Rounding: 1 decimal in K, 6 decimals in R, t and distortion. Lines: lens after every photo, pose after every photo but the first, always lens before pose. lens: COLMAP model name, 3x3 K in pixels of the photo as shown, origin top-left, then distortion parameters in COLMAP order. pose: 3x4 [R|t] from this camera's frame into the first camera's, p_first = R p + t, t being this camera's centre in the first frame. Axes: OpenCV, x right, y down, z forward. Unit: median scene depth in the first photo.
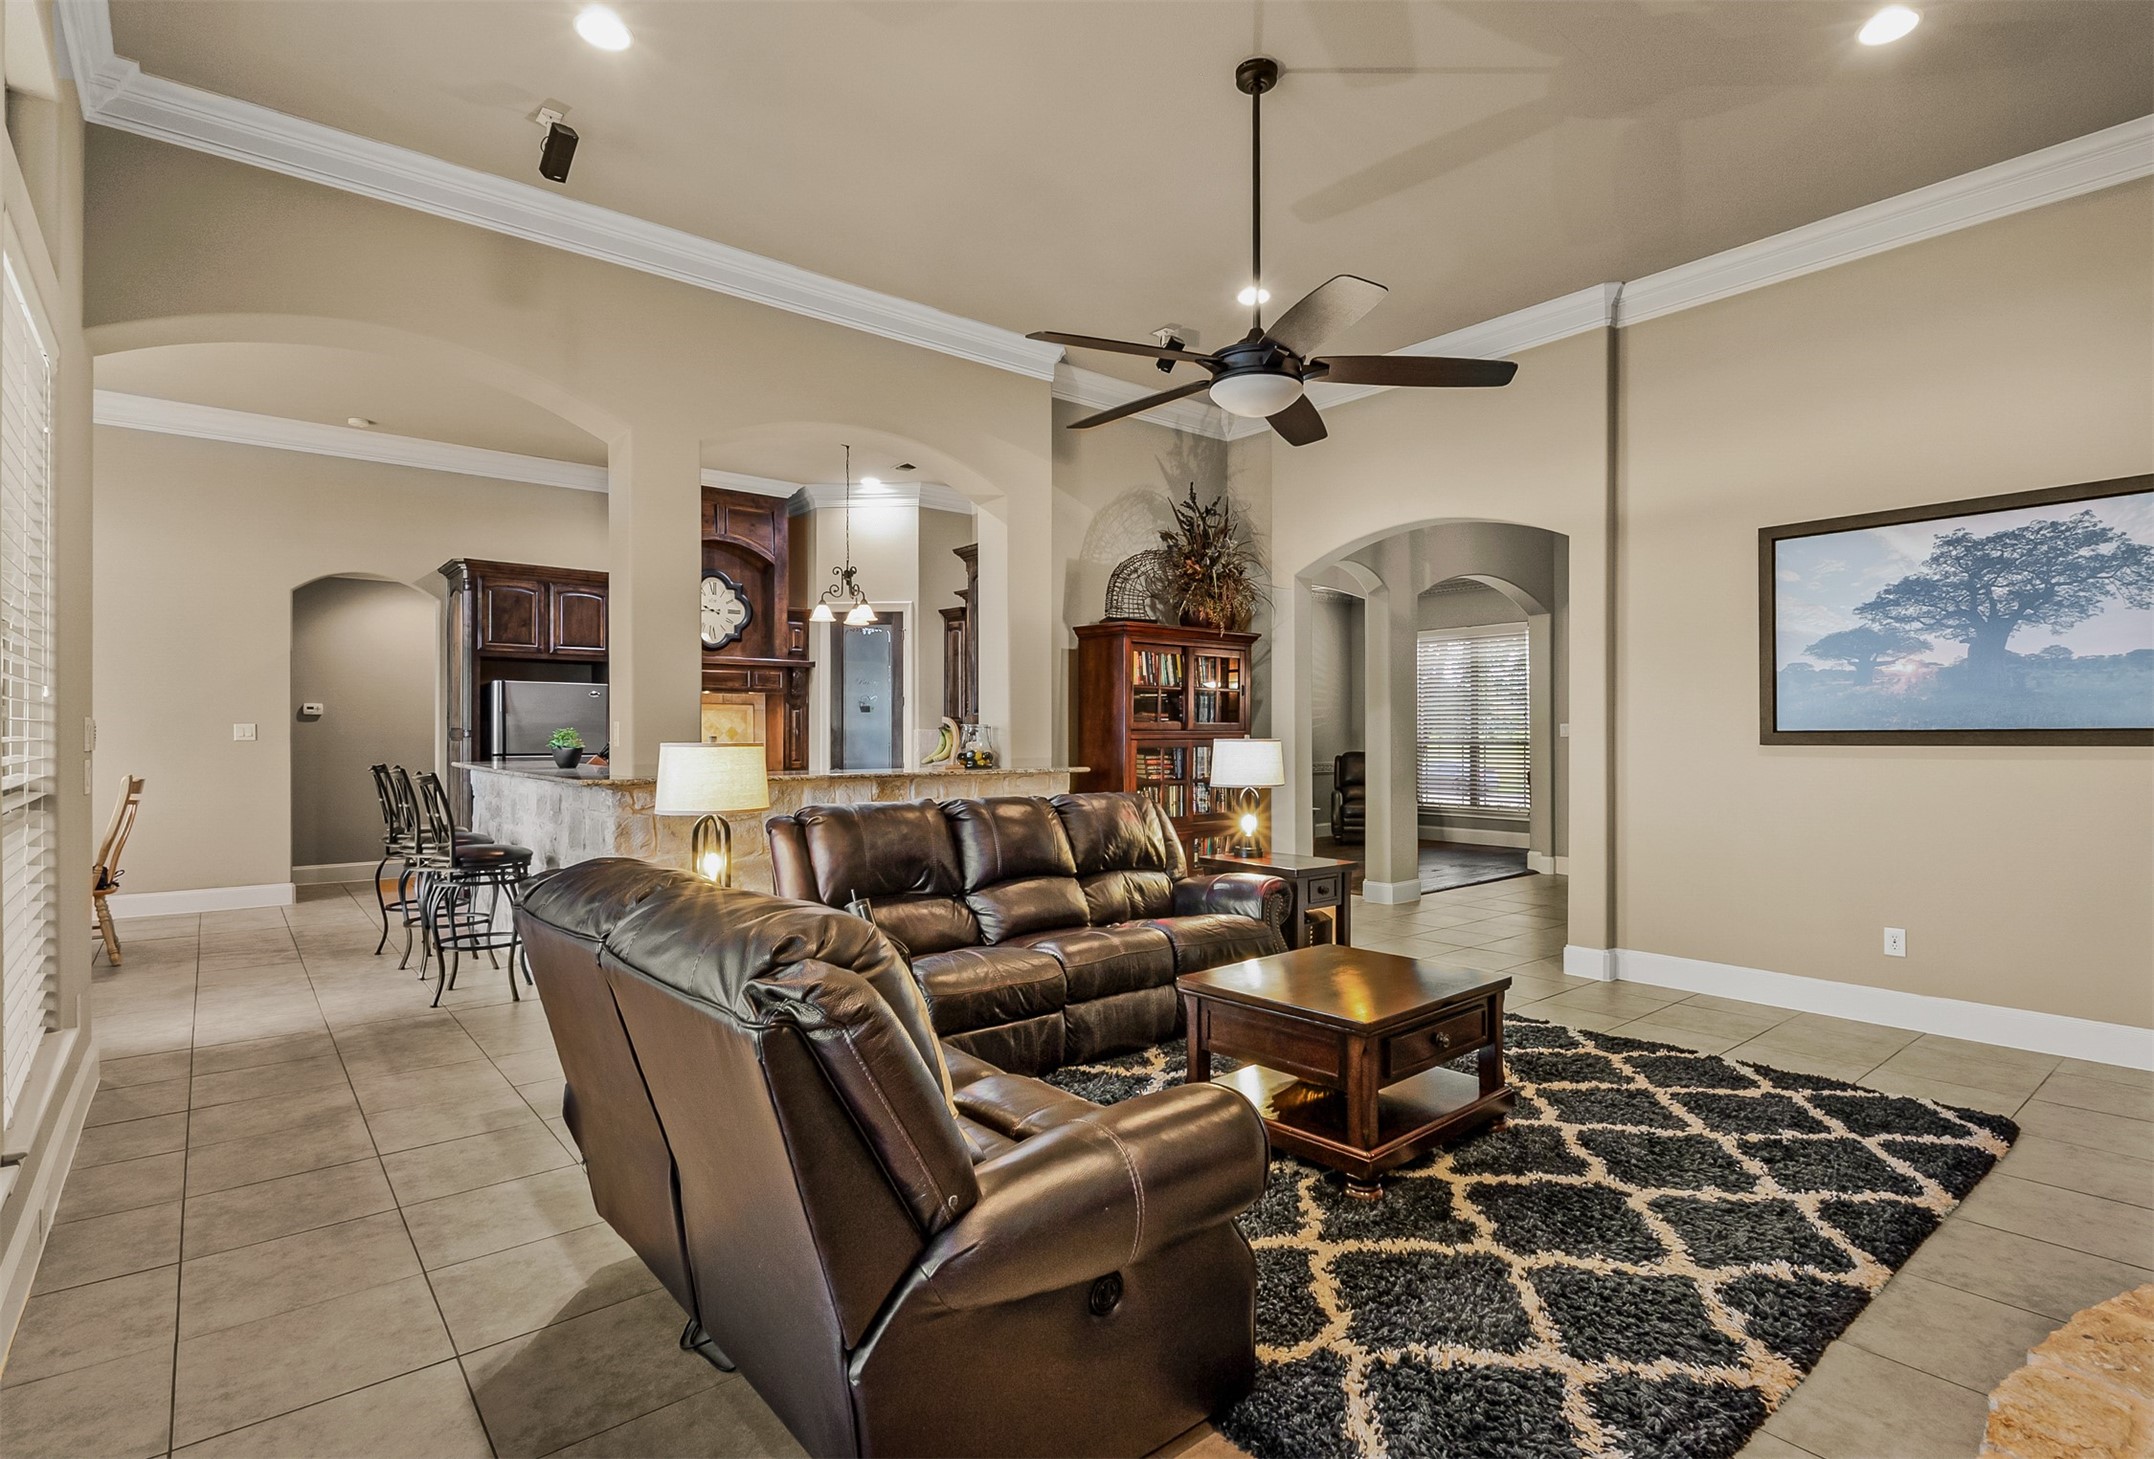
lens RADIAL K [[1050.1, 0, 1077.9], [0, 1050.1, 735.3], [0, 0, 1]] dist [-0.002416, -0.000358]
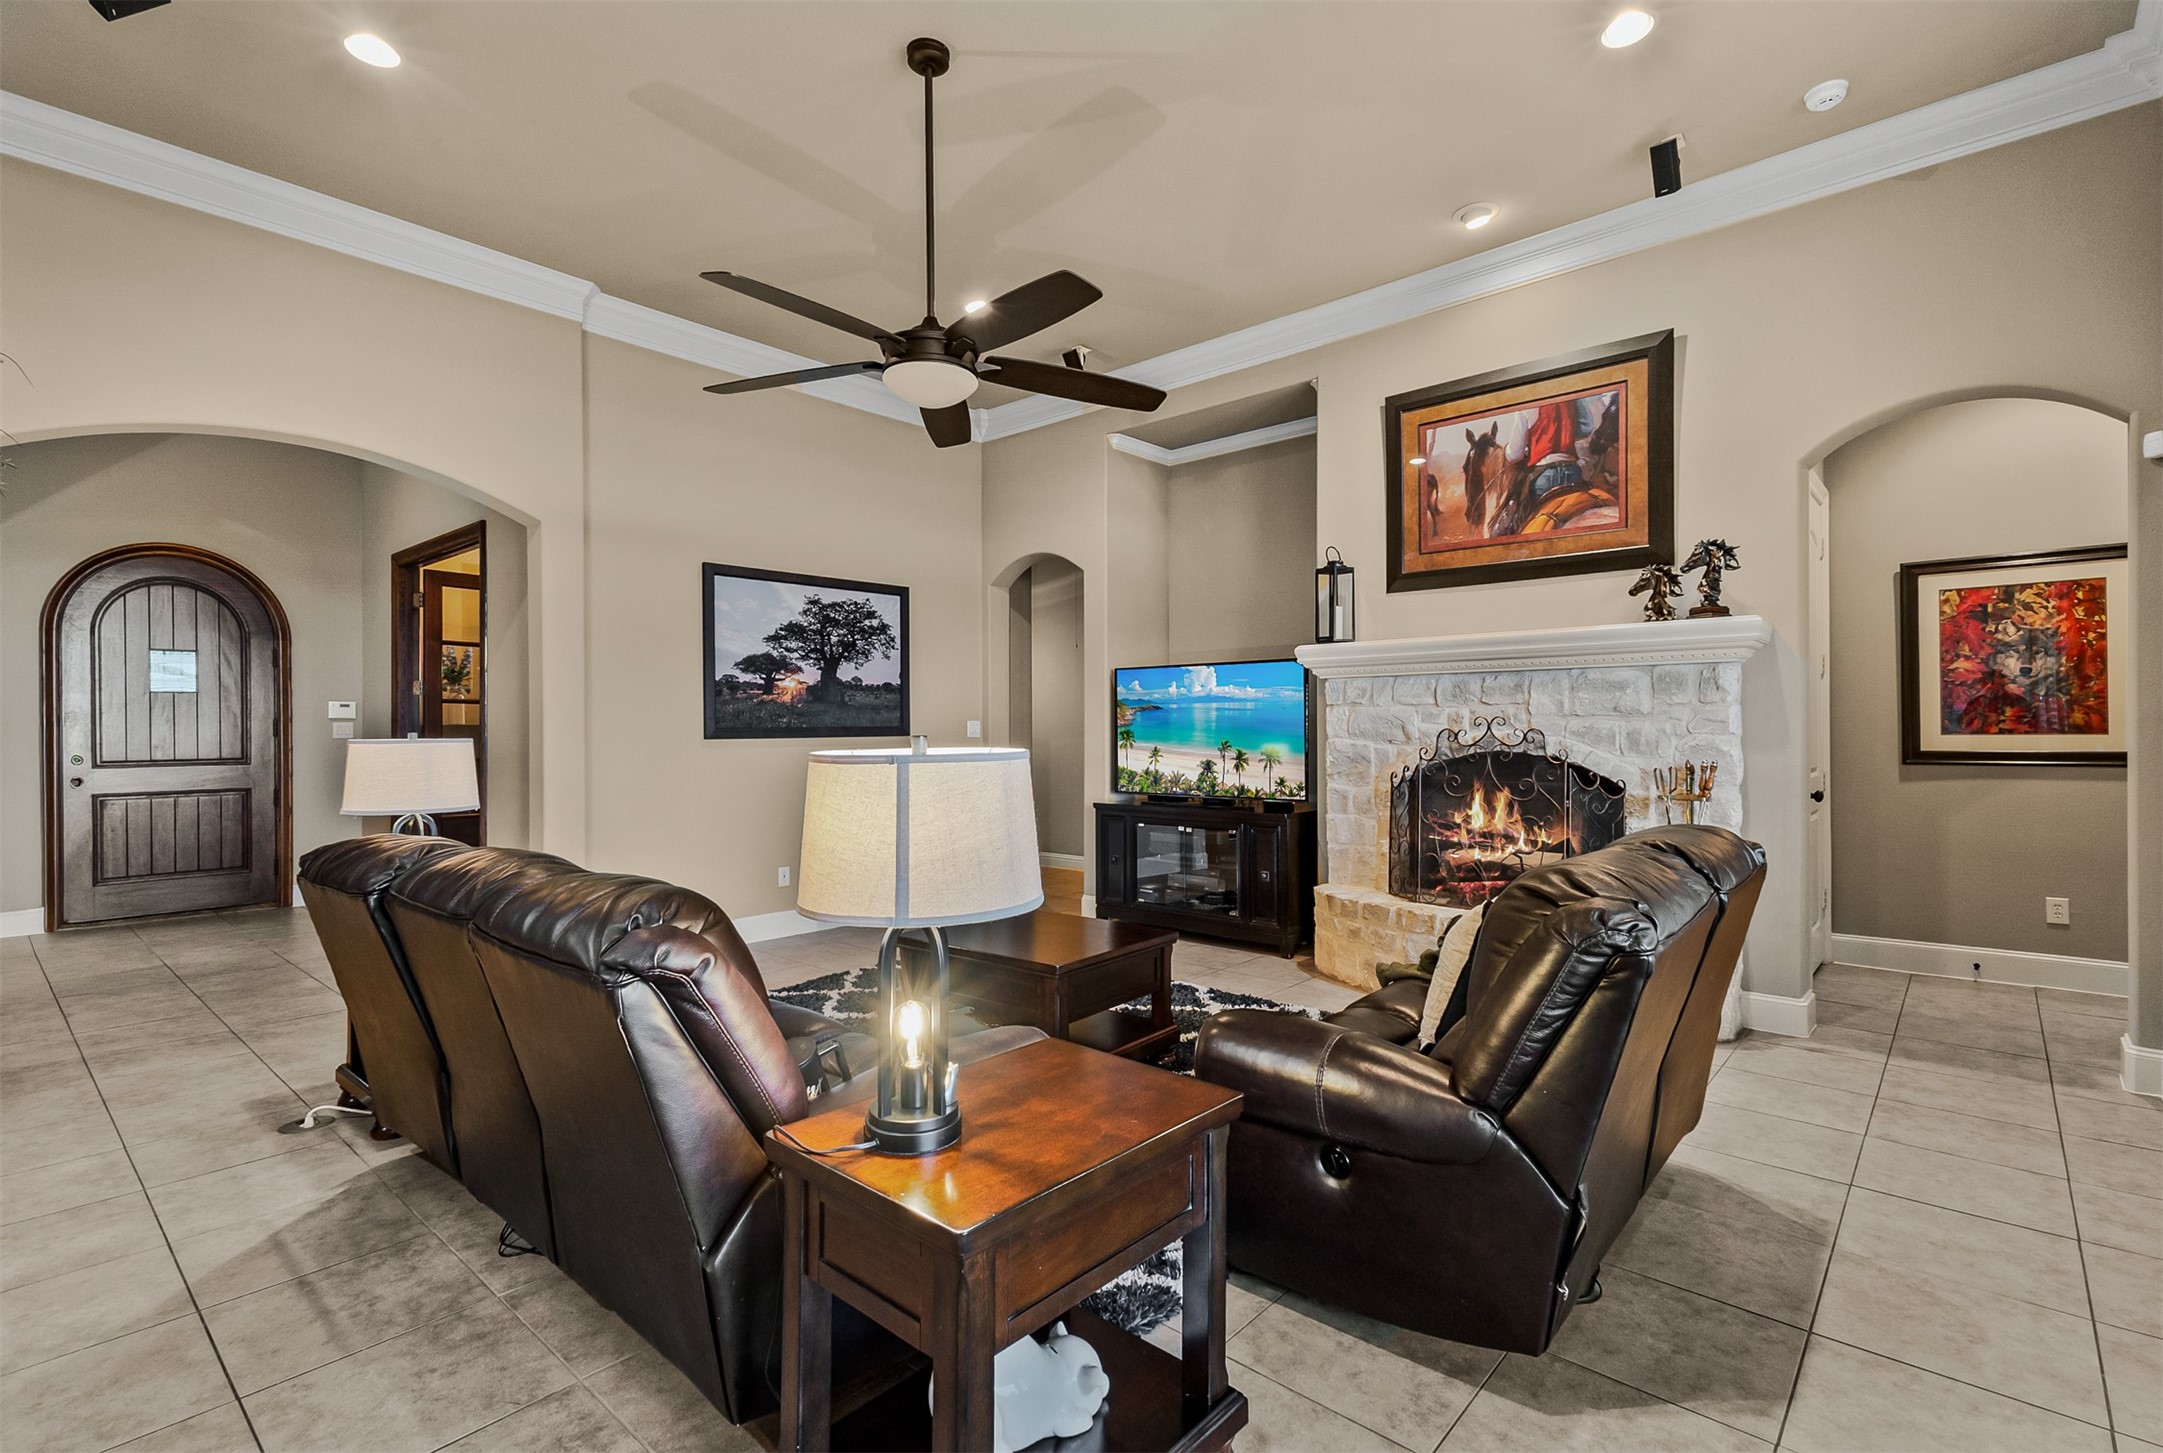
lens RADIAL K [[1011.1, 0, 1087.1], [0, 1011.1, 730.8], [0, 0, 1]] dist [0.004066, -0.000092]
pose [[-0.160200, -0.000577, 0.987084, -0.660332], [0.004864, 0.999987, 0.001374, -0.000100], [-0.987073, 0.005021, -0.160196, 0.842765]]
